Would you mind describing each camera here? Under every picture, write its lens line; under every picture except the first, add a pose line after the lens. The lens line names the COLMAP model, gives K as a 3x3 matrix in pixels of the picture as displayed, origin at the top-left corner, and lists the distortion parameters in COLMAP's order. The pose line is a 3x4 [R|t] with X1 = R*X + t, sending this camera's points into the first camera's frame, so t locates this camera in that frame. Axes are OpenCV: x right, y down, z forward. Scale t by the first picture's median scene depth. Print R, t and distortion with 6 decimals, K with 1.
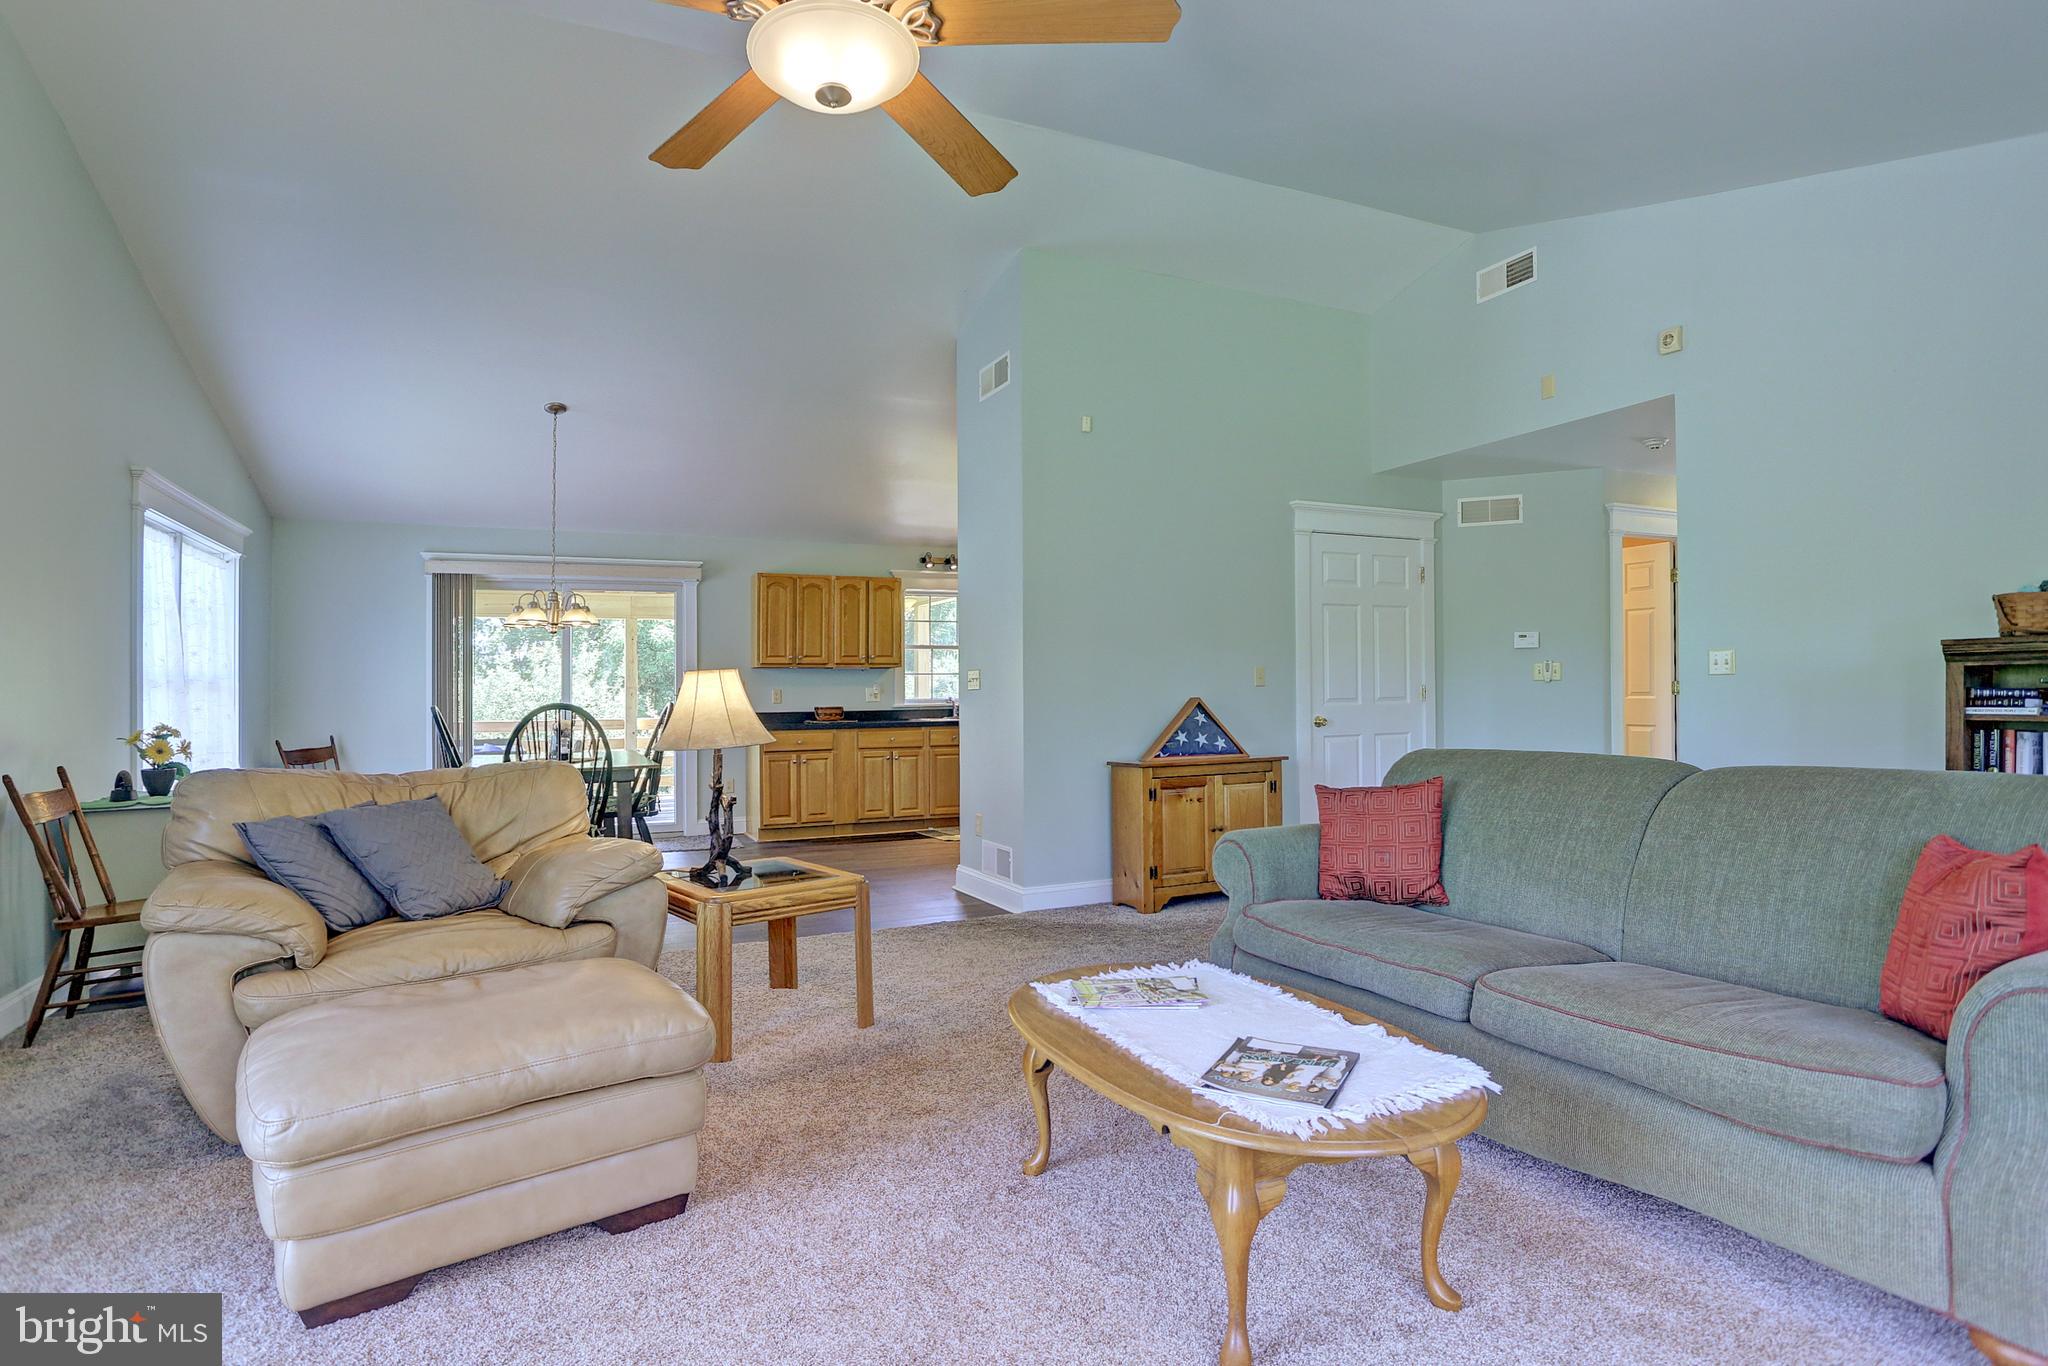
lens RADIAL K [[1095.5, 0, 1008.7], [0, 1095.5, 676.9], [0, 0, 1]] dist [-0.069642, 0.053052]
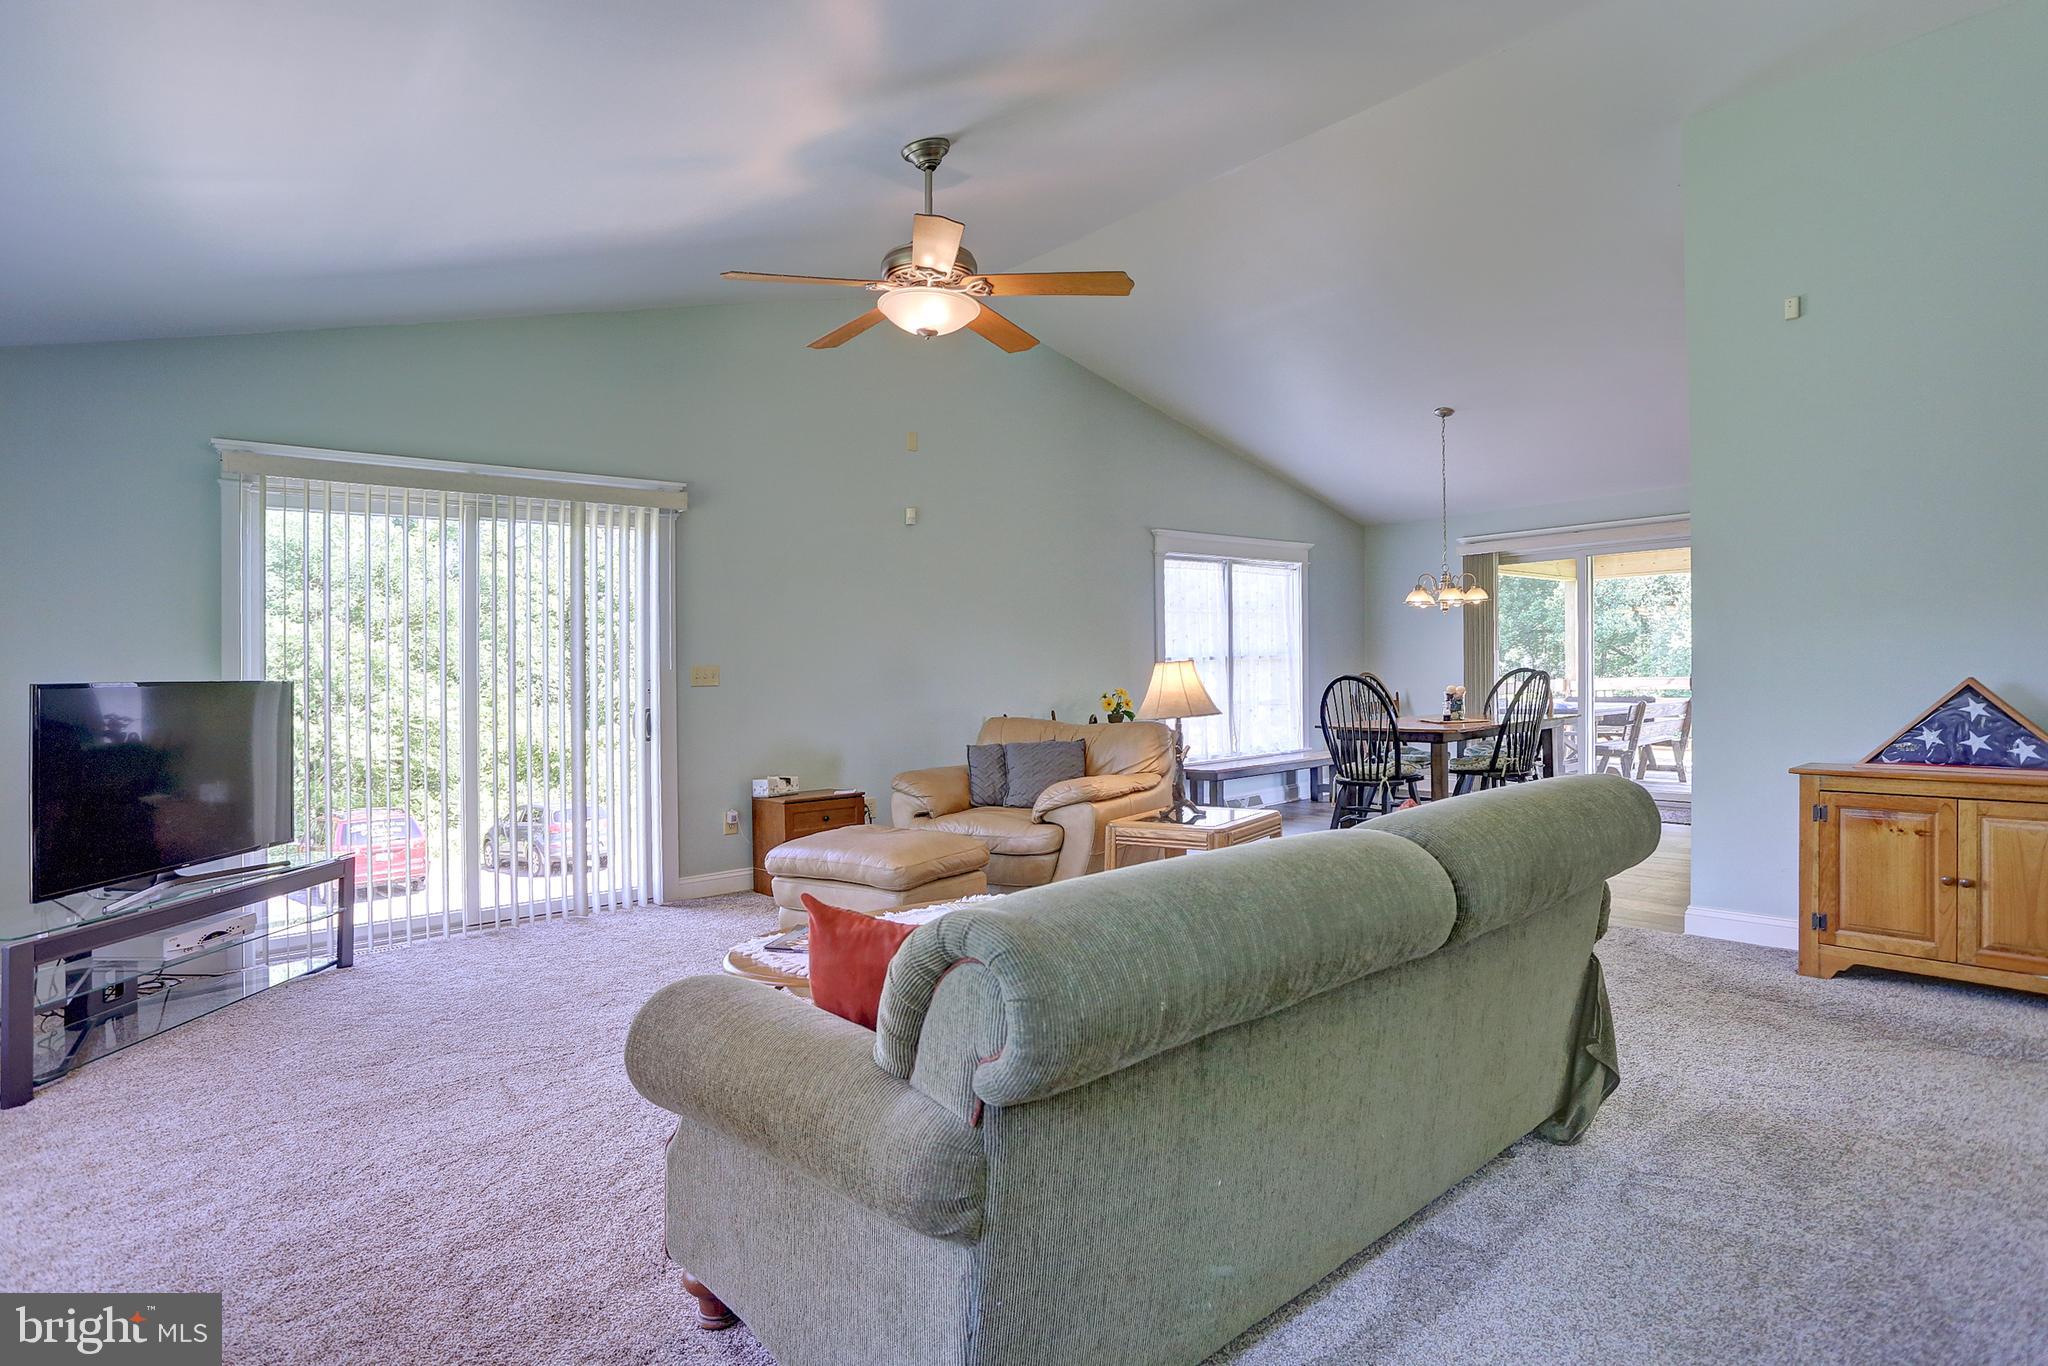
lens RADIAL K [[1095.5, 0, 1008.7], [0, 1095.5, 676.9], [0, 0, 1]] dist [-0.069642, 0.053052]
pose [[0.249041, 0.014941, -0.968378, 0.656338], [0.038243, 0.998949, 0.025248, -0.018741], [0.967738, -0.043321, 0.248208, 0.307914]]
